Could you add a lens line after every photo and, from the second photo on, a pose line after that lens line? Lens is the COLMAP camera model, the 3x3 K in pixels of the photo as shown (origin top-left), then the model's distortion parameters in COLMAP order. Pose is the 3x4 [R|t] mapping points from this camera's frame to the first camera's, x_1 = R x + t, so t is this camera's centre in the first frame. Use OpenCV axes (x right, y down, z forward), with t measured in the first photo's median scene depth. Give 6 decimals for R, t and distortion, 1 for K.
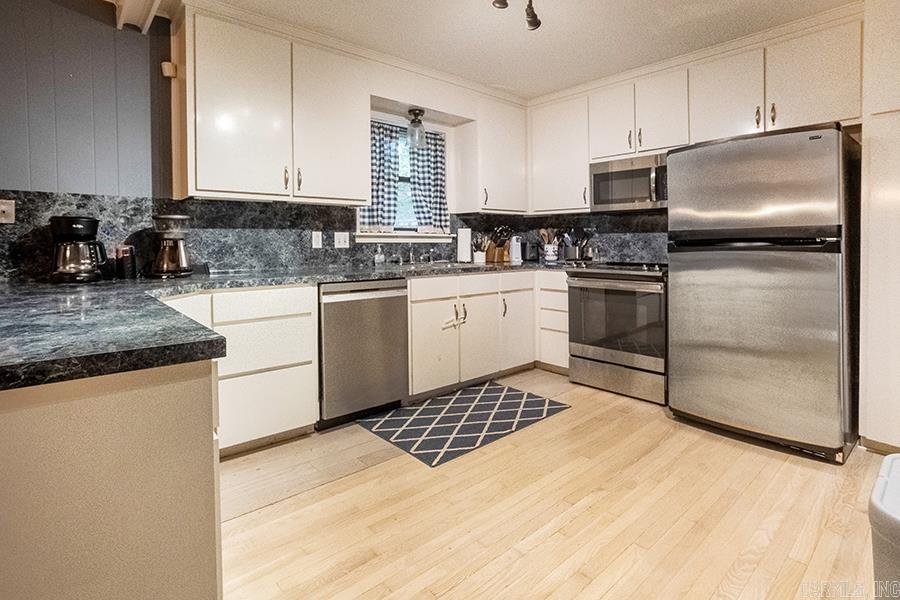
lens RADIAL K [[453.0, 0, 464.0], [0, 453.0, 295.8], [0, 0, 1]] dist [-0.002443, 0.001911]
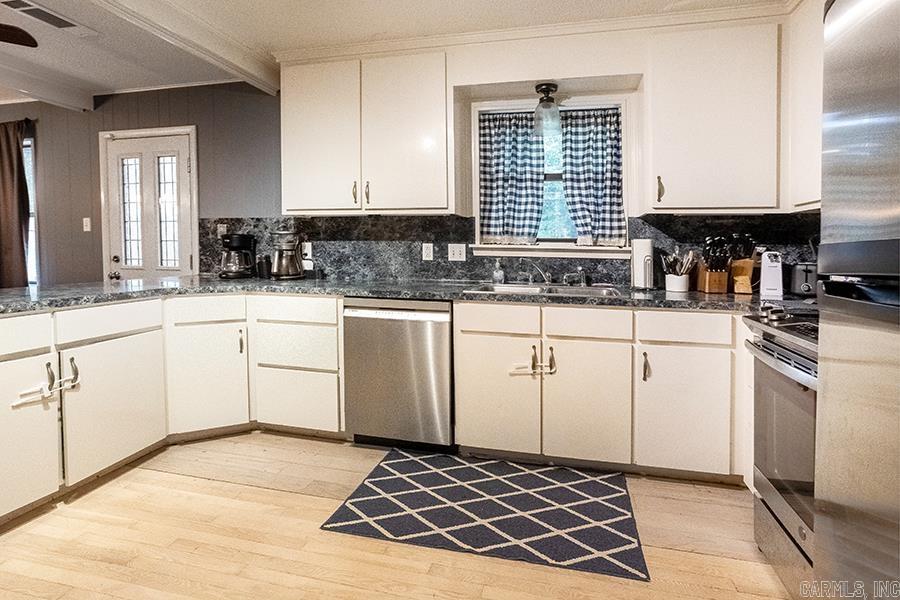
lens RADIAL K [[453.0, 0, 464.0], [0, 453.0, 295.8], [0, 0, 1]] dist [-0.002443, 0.001911]
pose [[0.563041, 0.100444, -0.820302, 0.507445], [-0.113600, 0.992571, 0.043565, -0.079053], [0.818584, 0.068657, 0.570268, 0.502649]]
